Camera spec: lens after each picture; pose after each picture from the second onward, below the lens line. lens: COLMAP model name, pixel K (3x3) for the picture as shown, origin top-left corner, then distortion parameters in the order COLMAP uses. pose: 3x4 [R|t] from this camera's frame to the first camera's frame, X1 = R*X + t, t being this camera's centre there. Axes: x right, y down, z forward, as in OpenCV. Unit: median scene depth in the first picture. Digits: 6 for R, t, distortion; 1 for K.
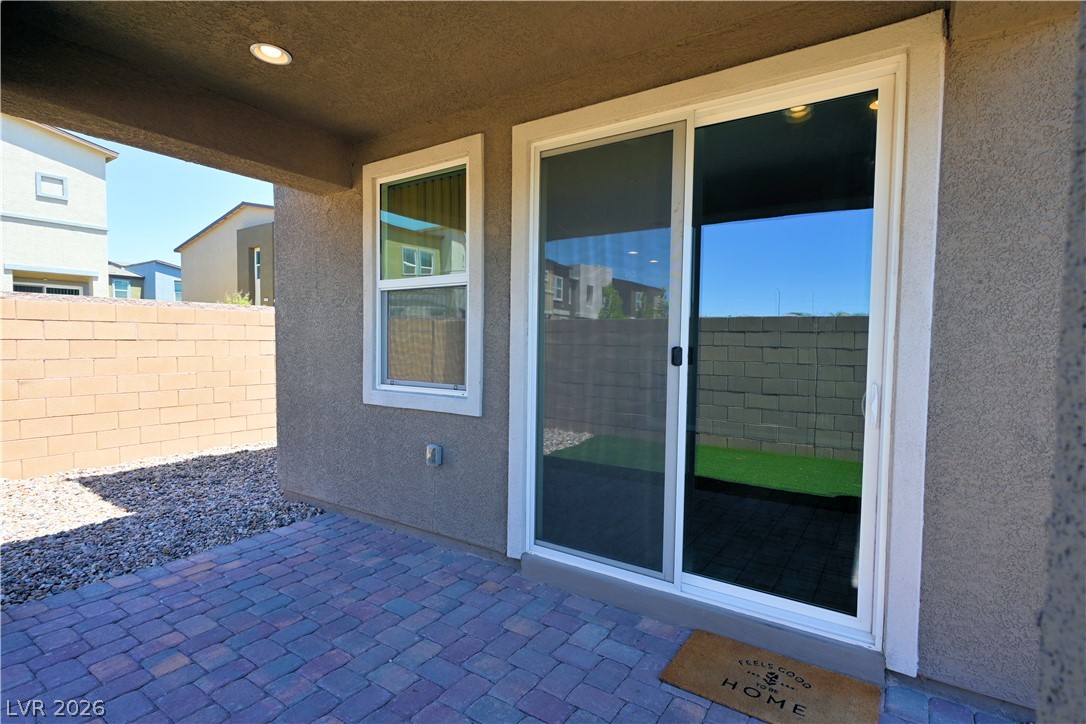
lens RADIAL K [[532.1, 0, 543.3], [0, 532.1, 356.4], [0, 0, 1]] dist [-0.004046, 0.001356]
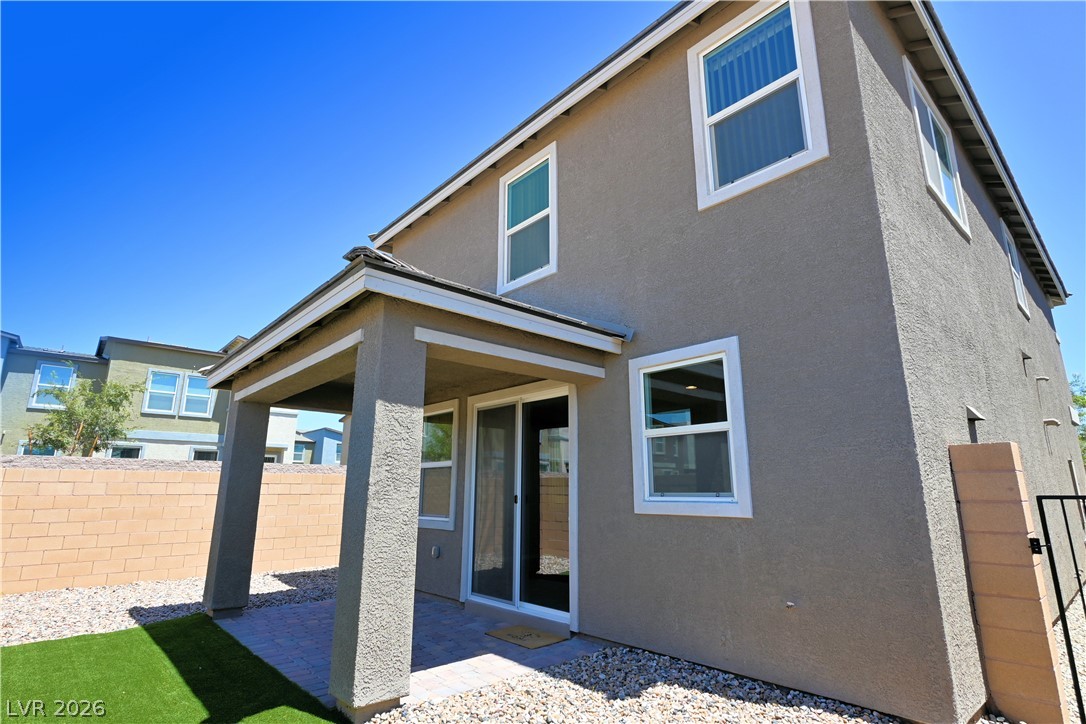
lens RADIAL K [[532.1, 0, 540.9], [0, 532.1, 362.8], [0, 0, 1]] dist [-0.004046, 0.001356]
pose [[0.970670, -0.063349, -0.231921, 0.726649], [-0.001141, 0.963436, -0.267936, 0.036732], [0.240415, 0.260342, 0.935106, -1.016839]]
